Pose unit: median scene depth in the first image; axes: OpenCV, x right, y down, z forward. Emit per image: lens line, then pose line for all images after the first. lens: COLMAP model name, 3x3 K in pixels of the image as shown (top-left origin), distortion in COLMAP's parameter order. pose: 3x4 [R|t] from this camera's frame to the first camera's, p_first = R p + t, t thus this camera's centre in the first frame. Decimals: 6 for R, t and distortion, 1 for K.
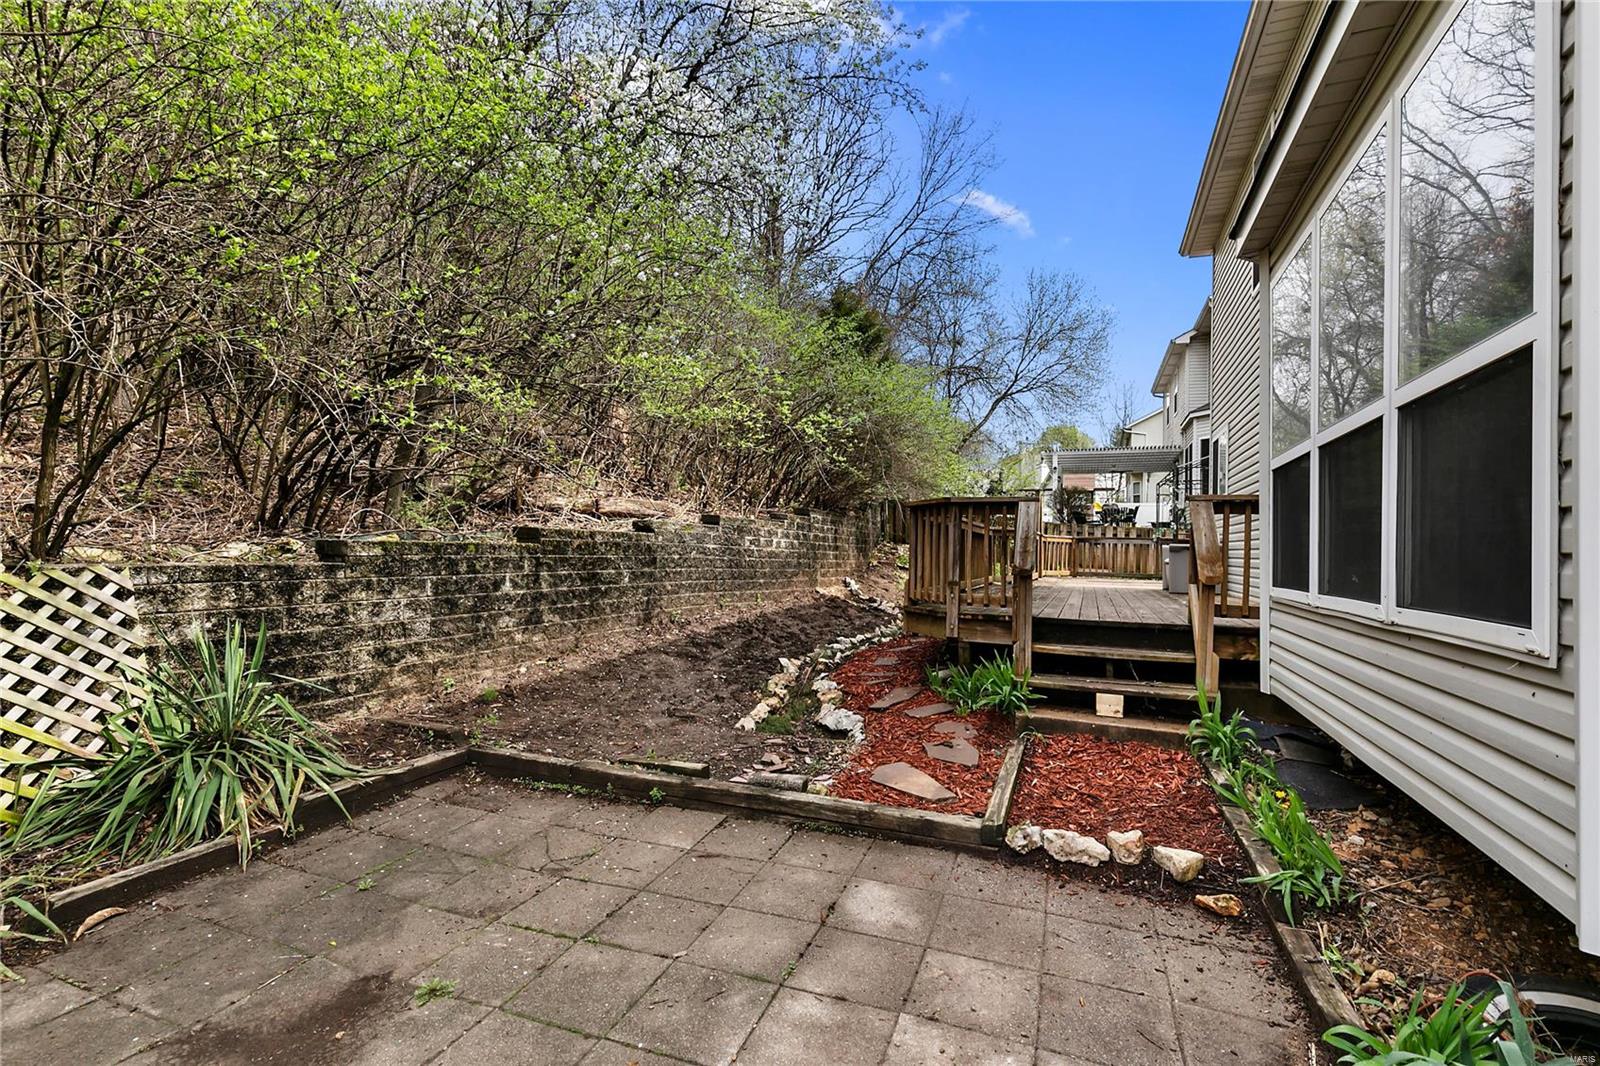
lens RADIAL K [[732.8, 0, 801.0], [0, 732.8, 546.5], [0, 0, 1]] dist [0.009481, -0.002534]
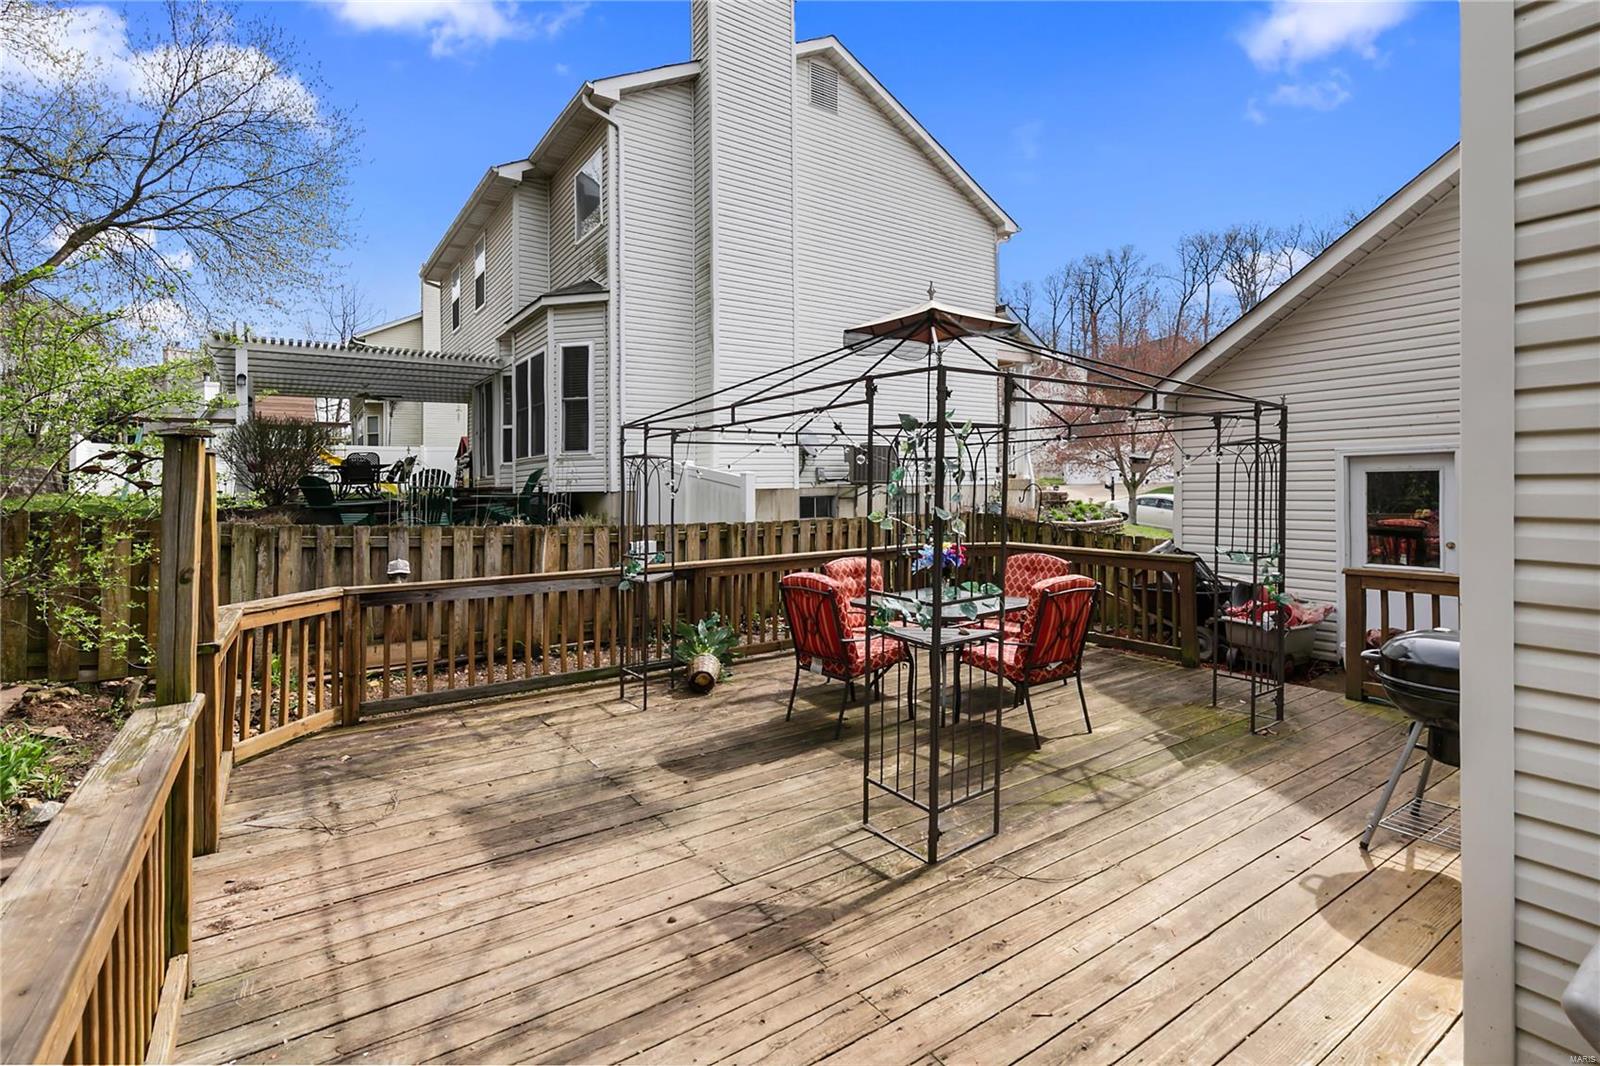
lens RADIAL K [[732.8, 0, 831.0], [0, 732.8, 468.1], [0, 0, 1]] dist [0.009481, -0.002534]
pose [[0.523741, -0.004773, 0.851864, 0.136146], [0.023117, 0.999696, -0.008612, -0.034435], [-0.851564, 0.024203, 0.523692, 0.416381]]
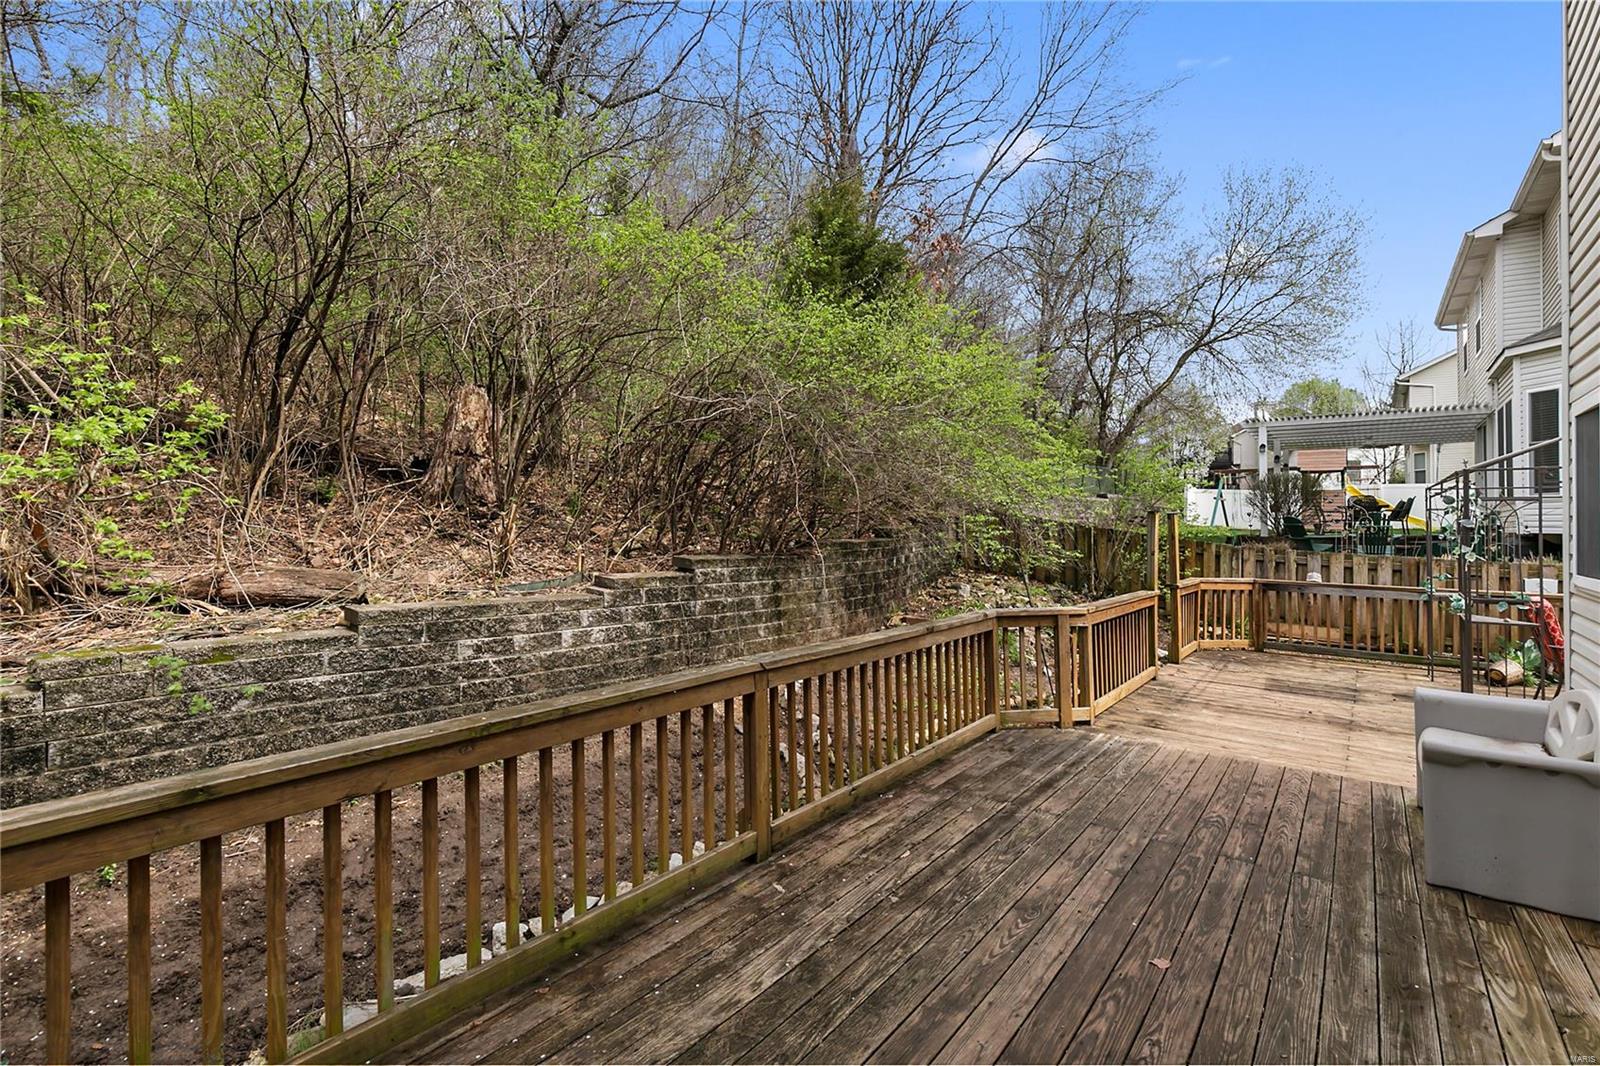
lens RADIAL K [[732.8, 0, 794.6], [0, 732.8, 517.0], [0, 0, 1]] dist [0.009481, -0.002534]
pose [[0.959500, -0.010563, -0.281511, 0.117050], [0.008077, 0.999917, -0.009989, -0.036748], [0.281593, 0.007310, 0.959506, 0.217263]]
